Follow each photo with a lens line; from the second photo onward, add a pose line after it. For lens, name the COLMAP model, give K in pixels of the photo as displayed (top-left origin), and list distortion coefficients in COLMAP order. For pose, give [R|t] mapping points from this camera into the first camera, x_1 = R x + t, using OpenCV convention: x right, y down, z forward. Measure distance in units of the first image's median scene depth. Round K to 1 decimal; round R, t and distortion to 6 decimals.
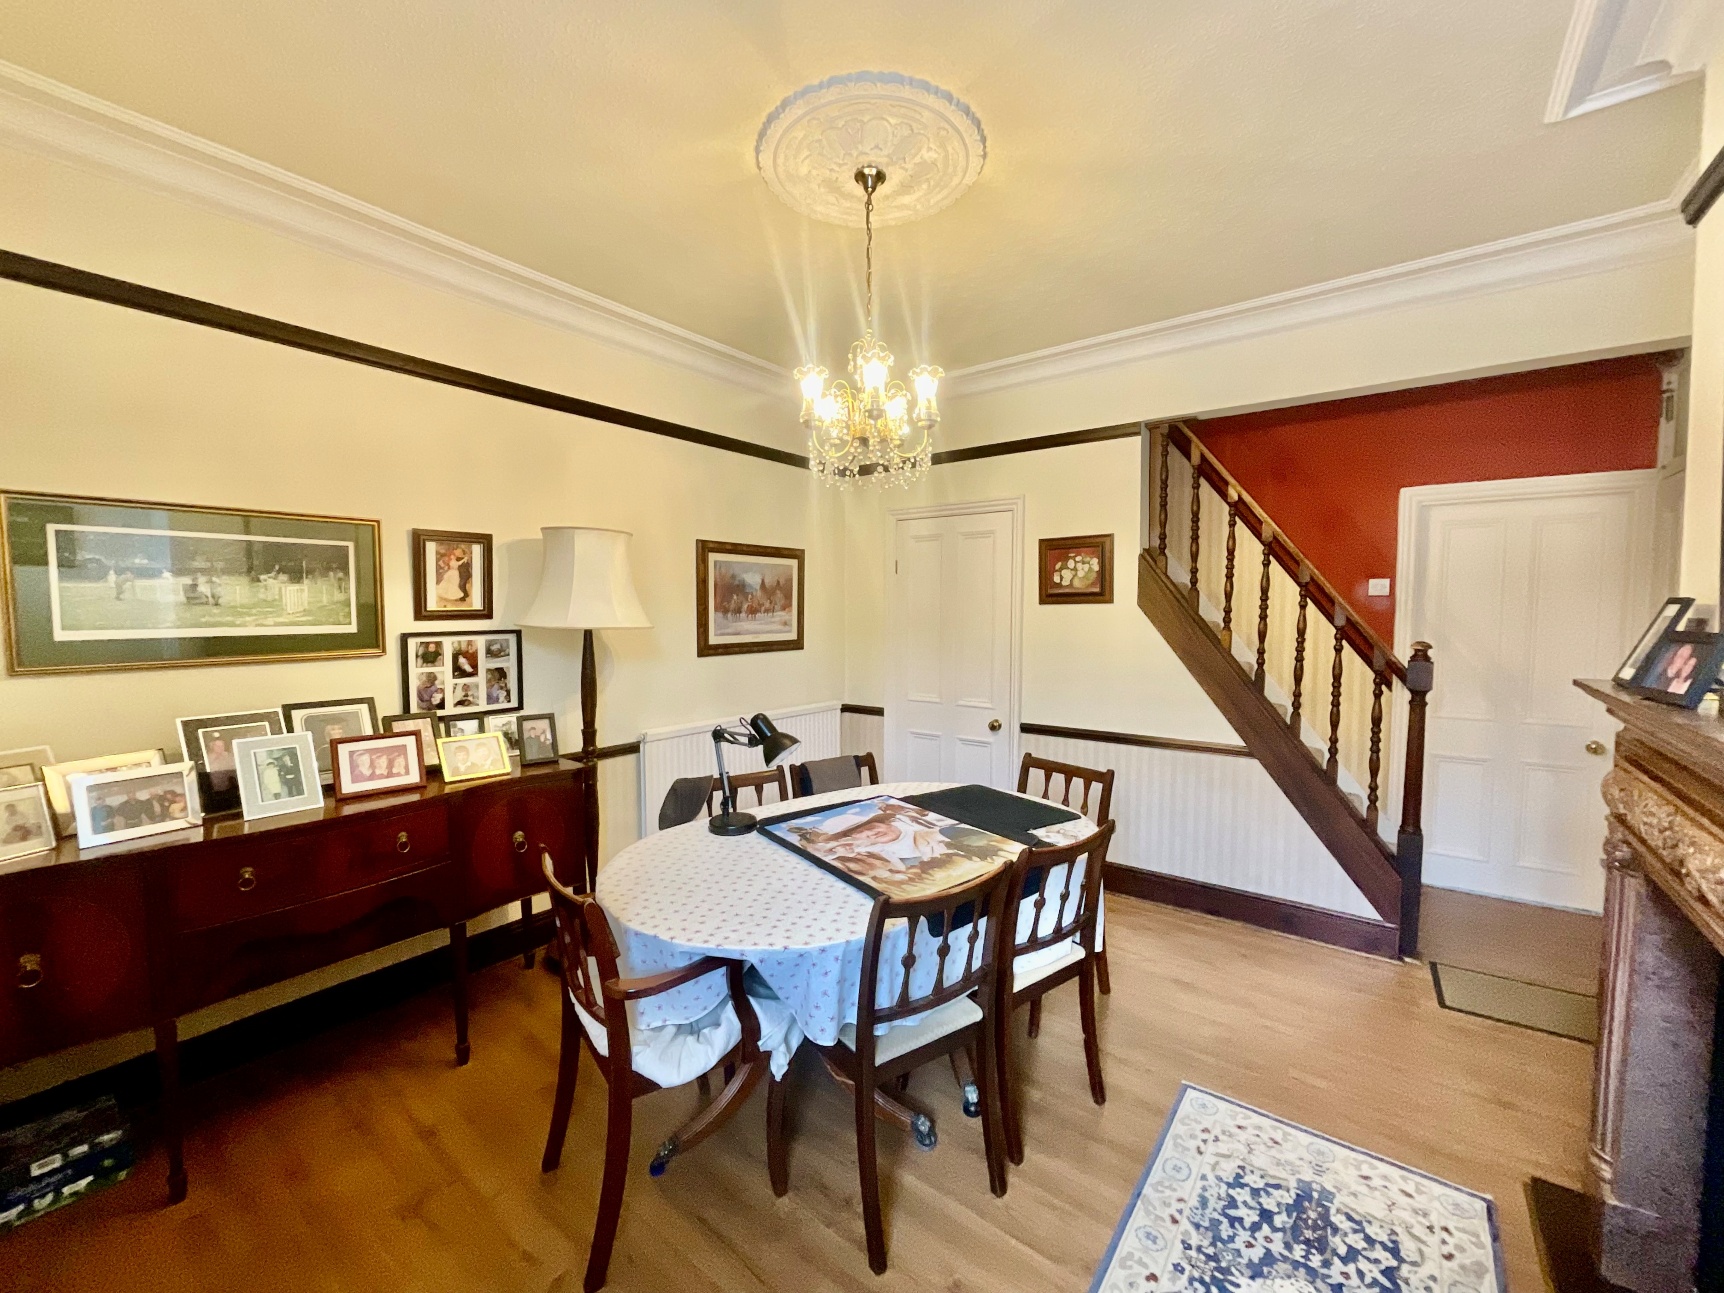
lens RADIAL K [[695.0, 0, 862.0], [0, 695.0, 646.5], [0, 0, 1]] dist [-0.001017, -0.007845]
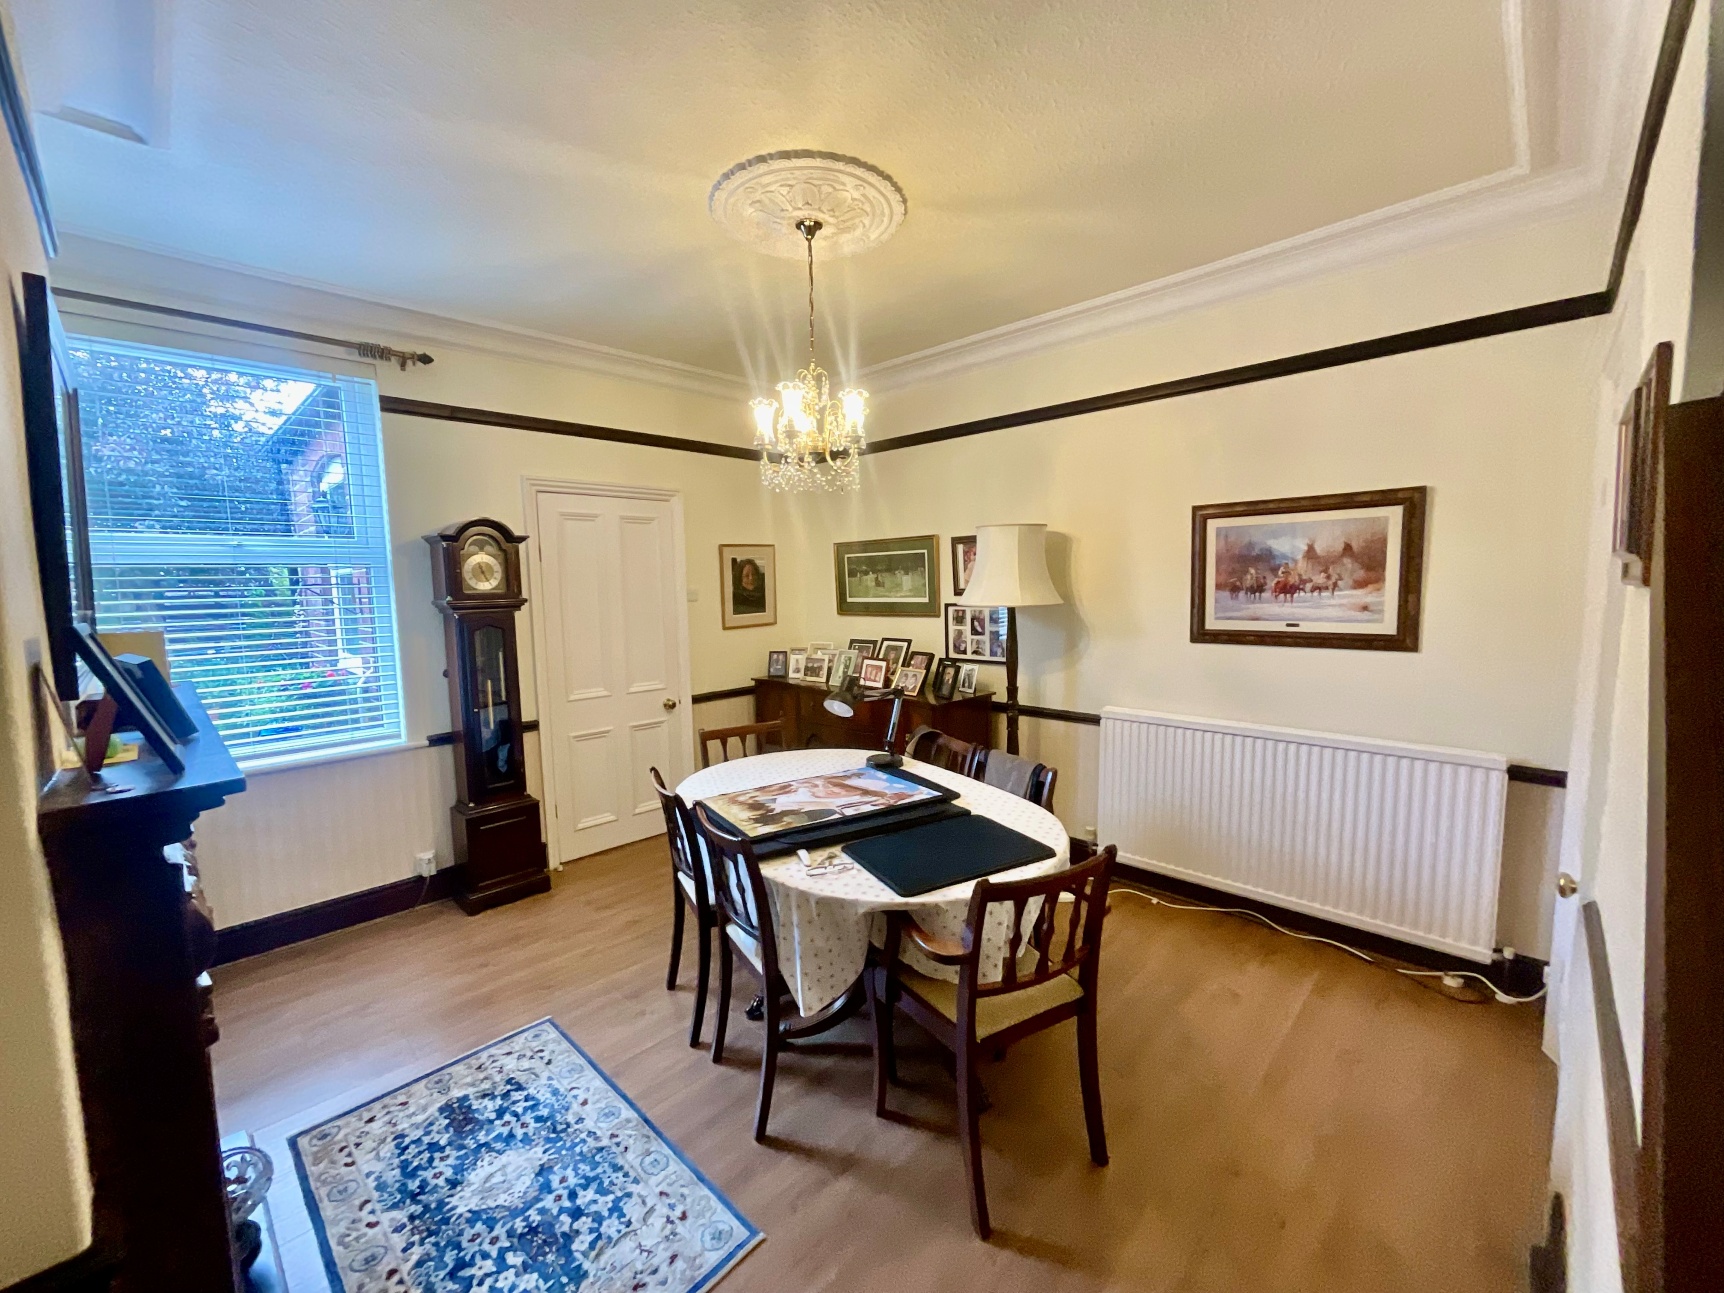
lens RADIAL K [[695.0, 0, 862.0], [0, 695.0, 646.5], [0, 0, 1]] dist [-0.001017, -0.007845]
pose [[-0.118537, 0.098628, -0.988039, 1.177497], [-0.033158, 0.994107, 0.103212, -0.097394], [0.992396, 0.044996, -0.114568, 1.208435]]
